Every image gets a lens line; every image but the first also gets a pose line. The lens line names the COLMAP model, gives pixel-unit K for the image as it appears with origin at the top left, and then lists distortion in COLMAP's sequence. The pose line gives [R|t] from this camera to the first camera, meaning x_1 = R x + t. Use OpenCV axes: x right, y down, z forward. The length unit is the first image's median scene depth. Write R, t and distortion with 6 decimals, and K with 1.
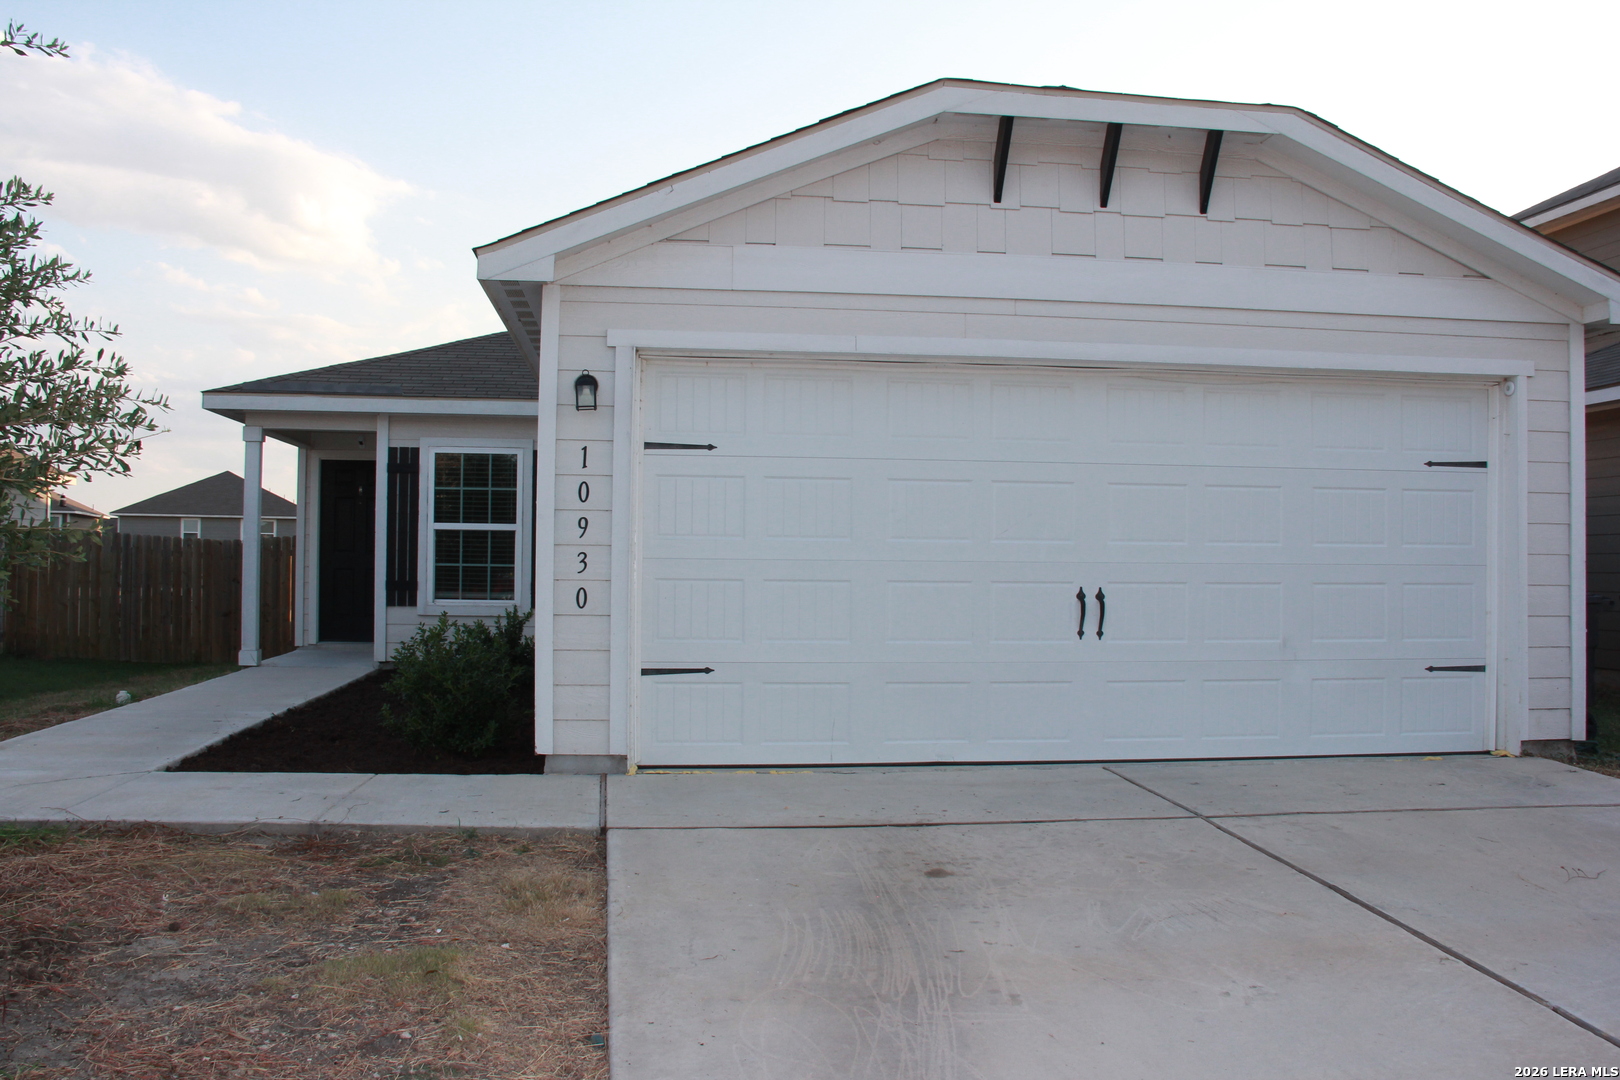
lens RADIAL K [[1358.9, 0, 794.1], [0, 1358.9, 536.8], [0, 0, 1]] dist [-0.194041, 0.174268]
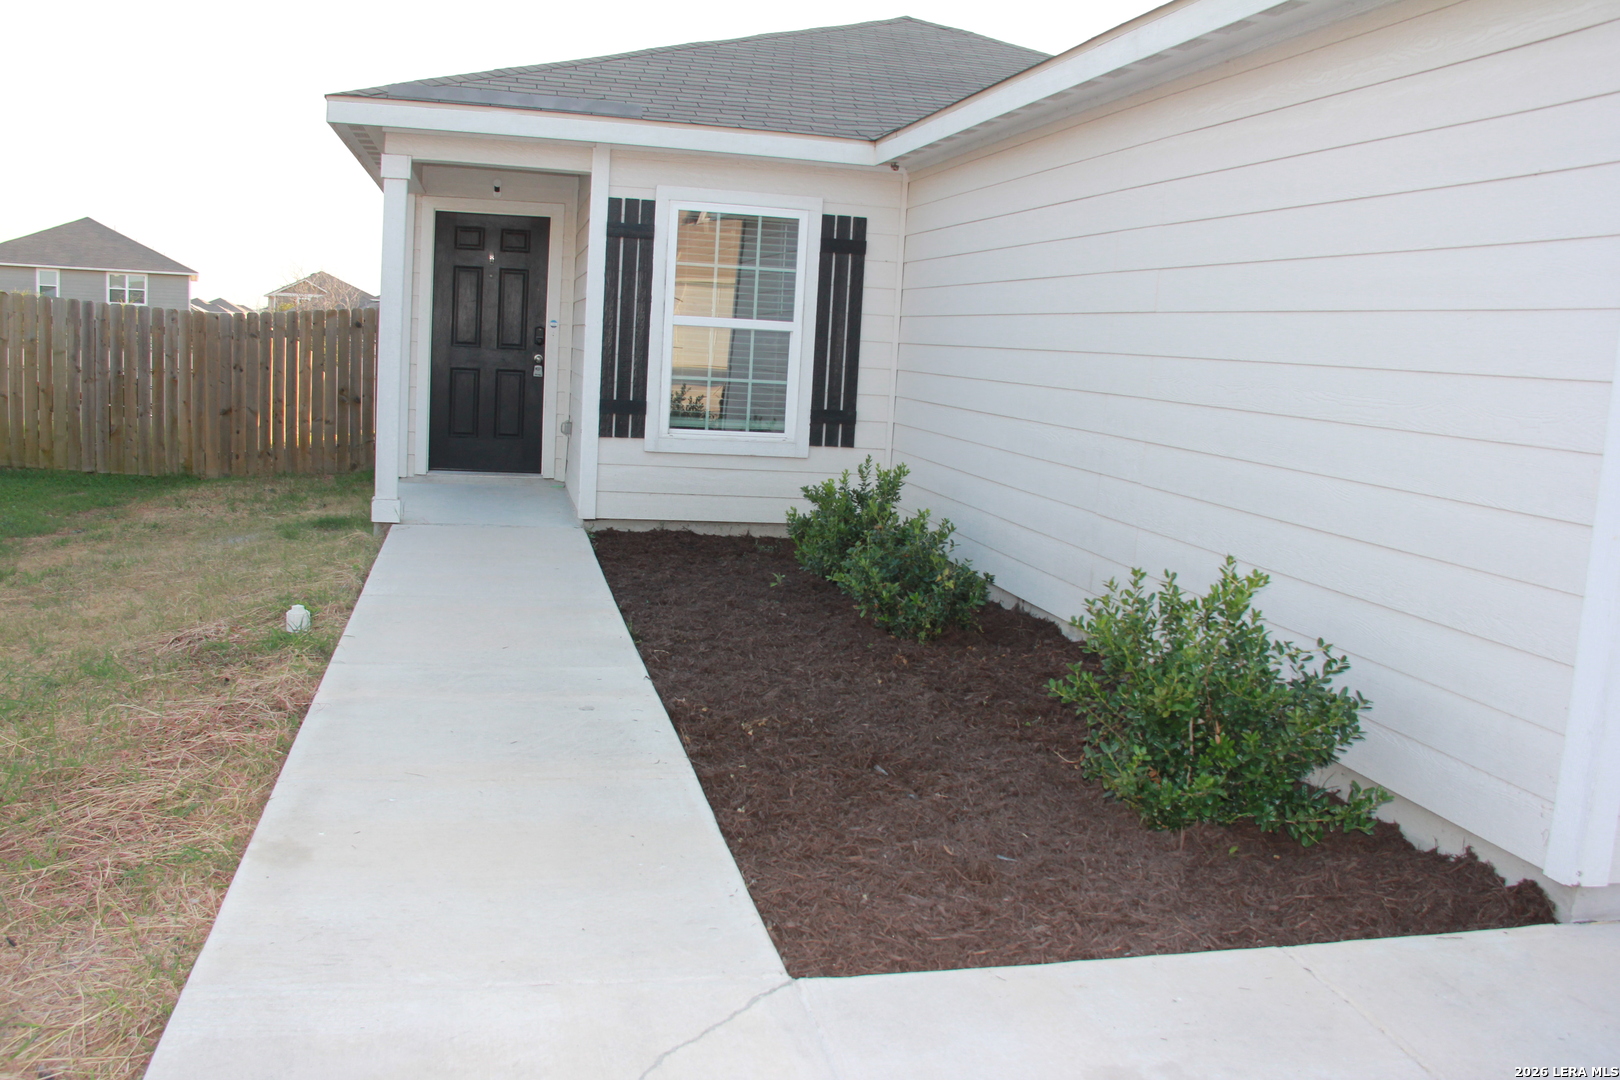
lens RADIAL K [[1358.9, 0, 794.1], [0, 1358.9, 536.8], [0, 0, 1]] dist [-0.194041, 0.174268]
pose [[0.993149, 0.029801, 0.112995, -0.450465], [-0.048129, 0.985431, 0.163123, -0.022543], [-0.106487, -0.167444, 0.980114, 0.503415]]
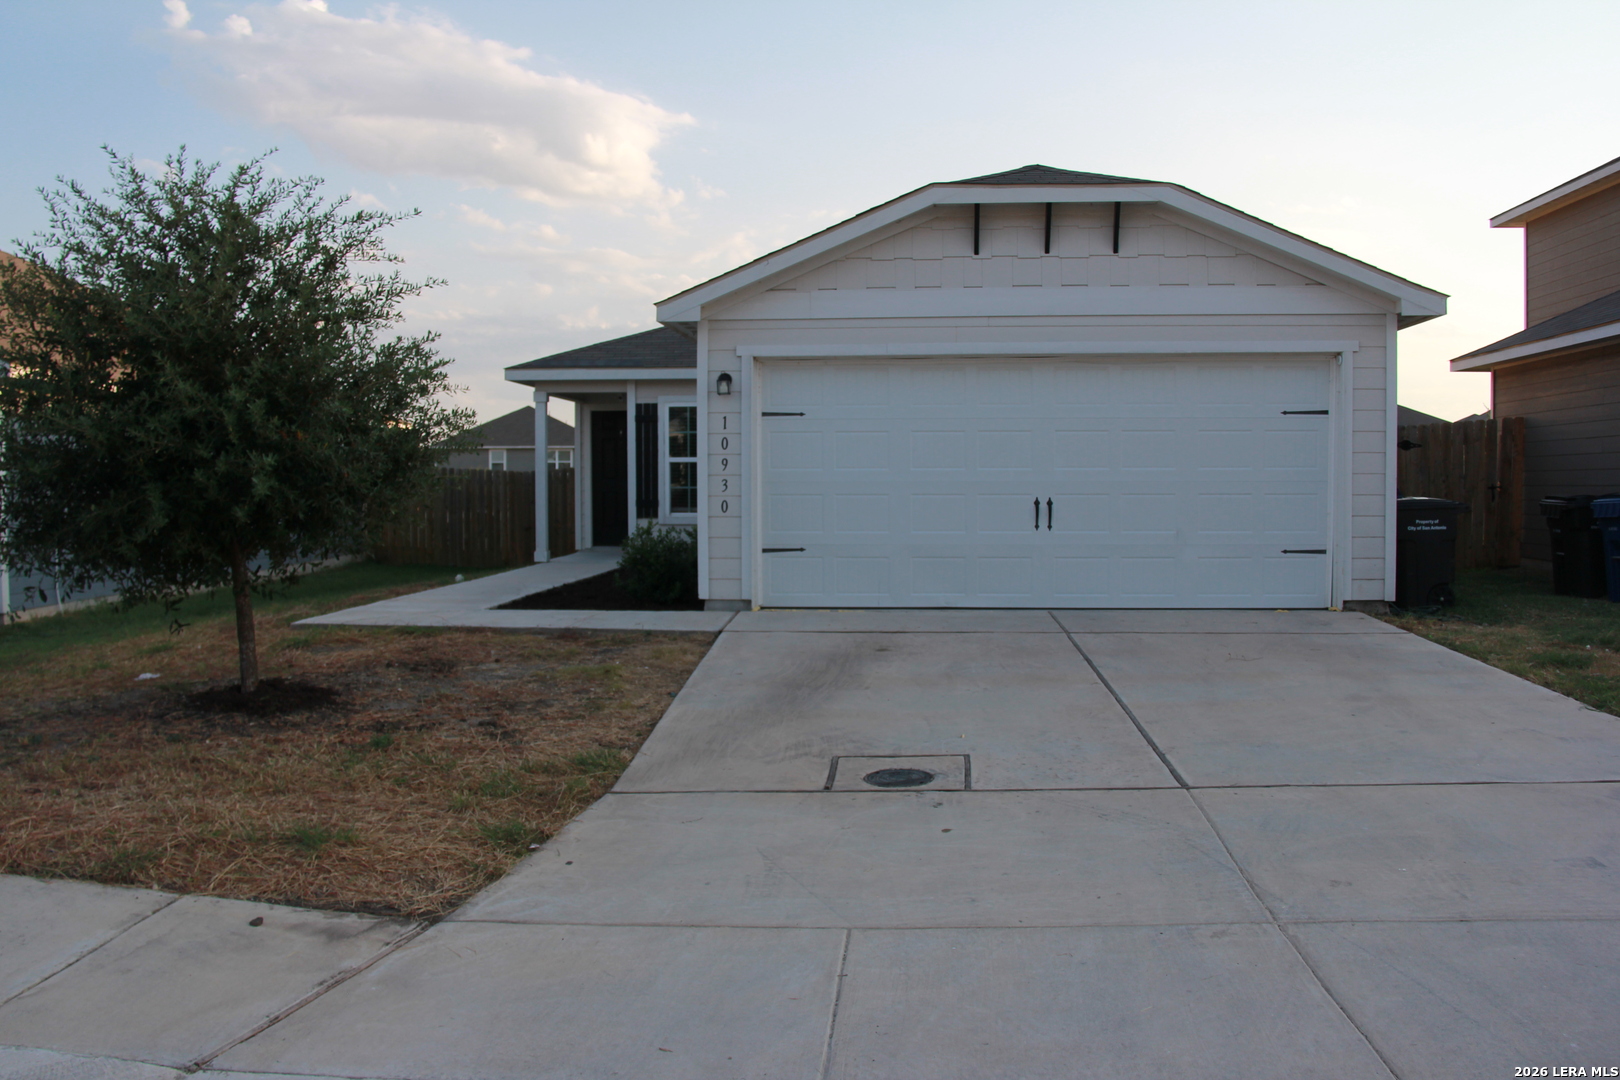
lens RADIAL K [[1358.9, 0, 794.1], [0, 1358.9, 536.8], [0, 0, 1]] dist [-0.194041, 0.174268]
pose [[0.977090, -0.004723, -0.212773, 0.246833], [0.017261, 0.998219, 0.057108, -0.010516], [0.212124, -0.059472, 0.975431, -0.545973]]
